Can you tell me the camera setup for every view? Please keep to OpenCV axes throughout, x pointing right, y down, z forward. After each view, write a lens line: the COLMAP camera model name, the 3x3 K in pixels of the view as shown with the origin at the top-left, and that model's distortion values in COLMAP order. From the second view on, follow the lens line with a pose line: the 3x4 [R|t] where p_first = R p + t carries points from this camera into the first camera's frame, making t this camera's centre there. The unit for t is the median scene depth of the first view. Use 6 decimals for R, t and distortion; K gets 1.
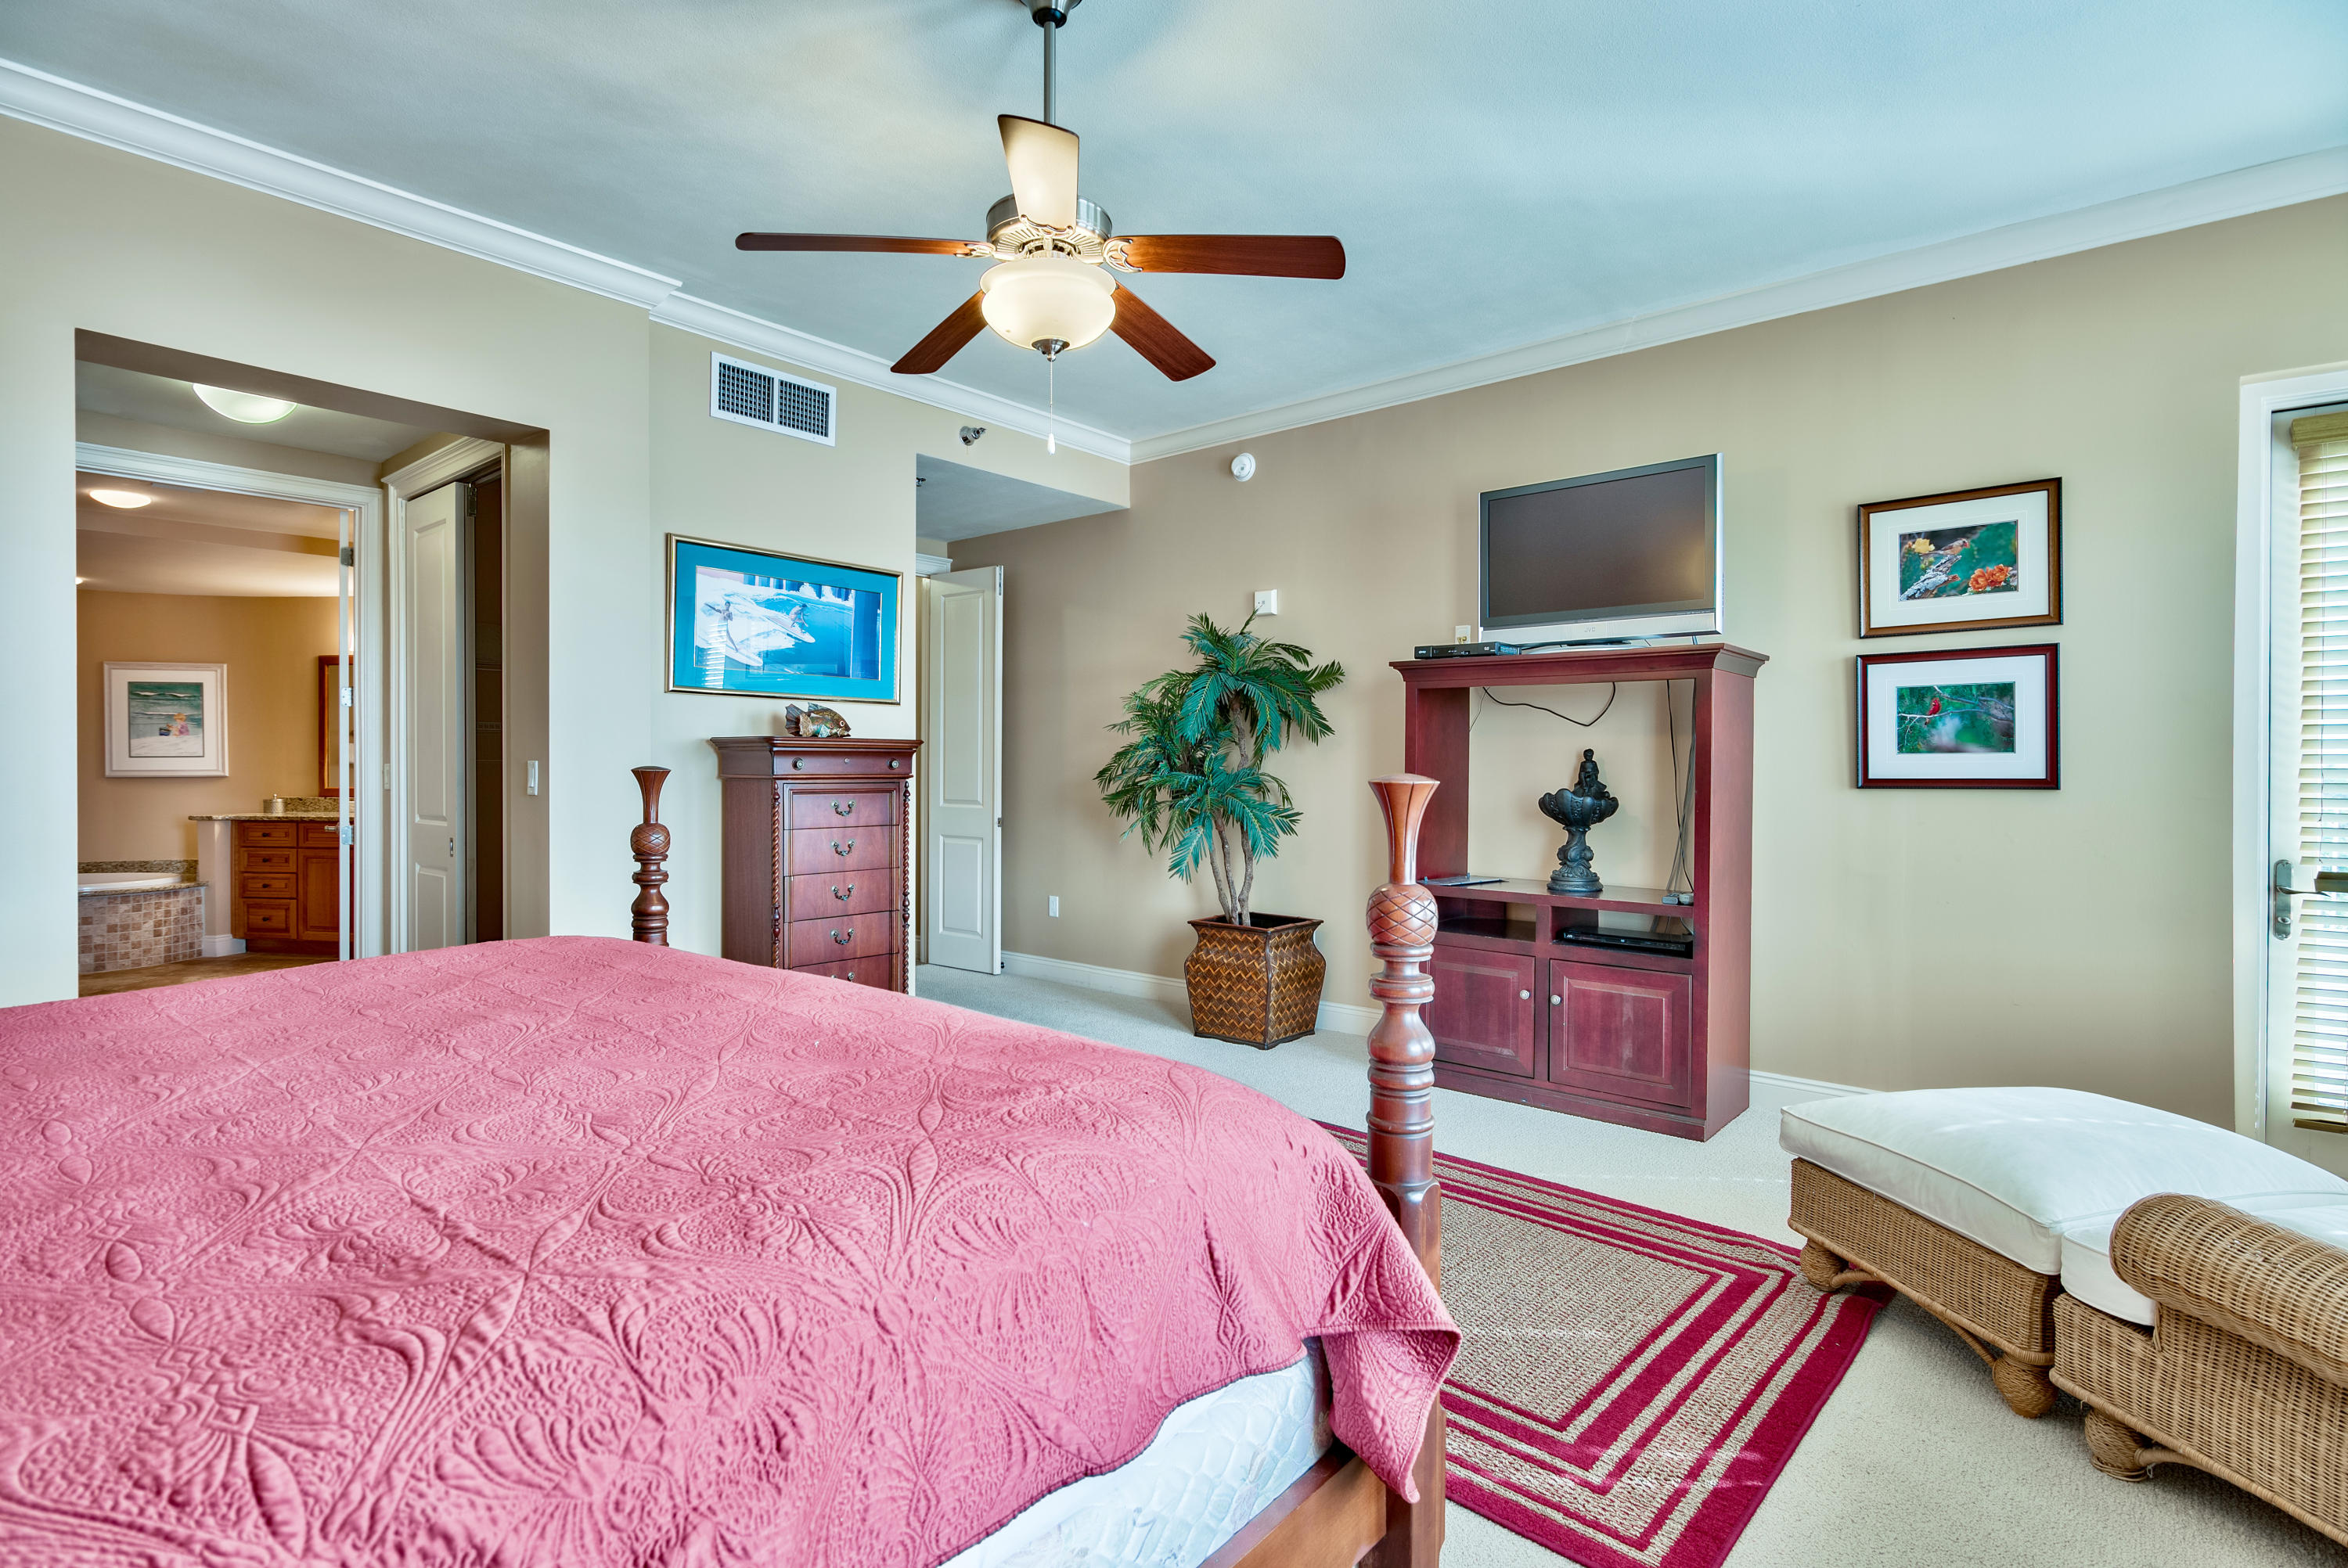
lens RADIAL K [[1152.1, 0, 1163.6], [0, 1152.1, 778.6], [0, 0, 1]] dist [-0.001880, -0.000931]
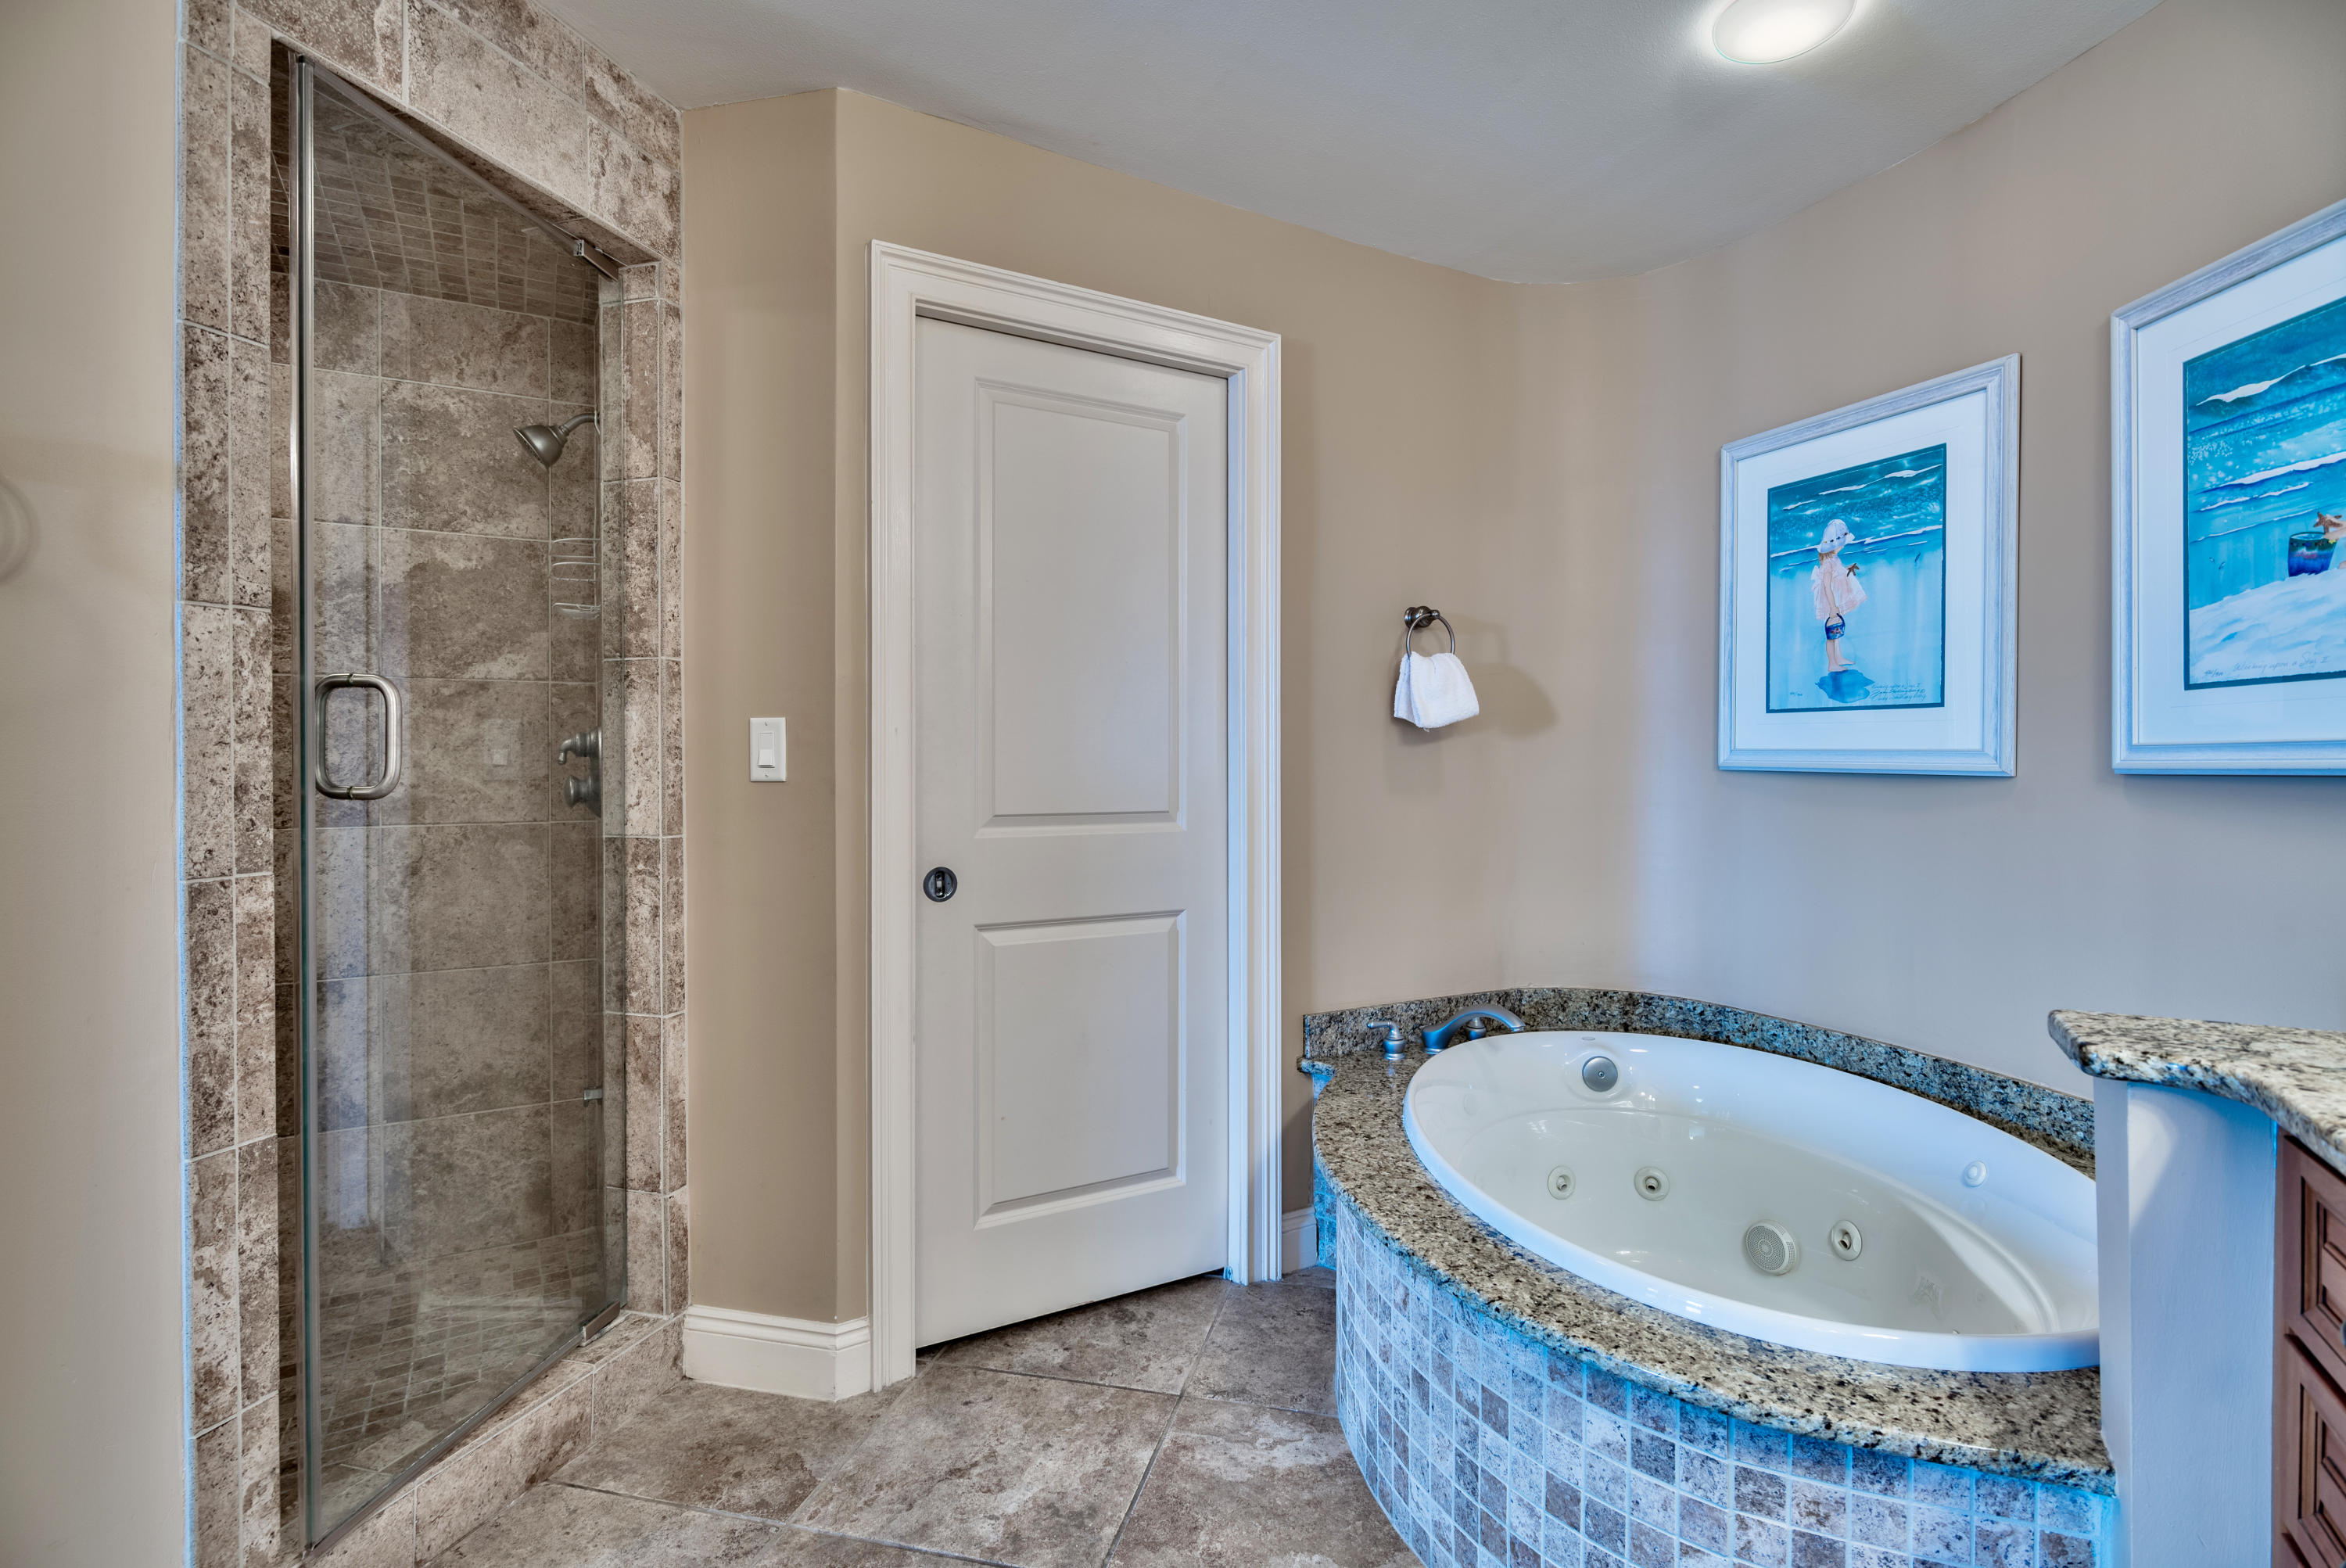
lens RADIAL K [[1151.3, 0, 1168.9], [0, 1151.3, 768.1], [0, 0, 1]] dist [-0.001880, -0.000931]
pose [[-0.326694, 0.005601, -0.945114, -0.402980], [-0.010209, 0.999903, 0.009455, -0.001869], [0.945075, 0.012738, -0.326605, 0.578344]]
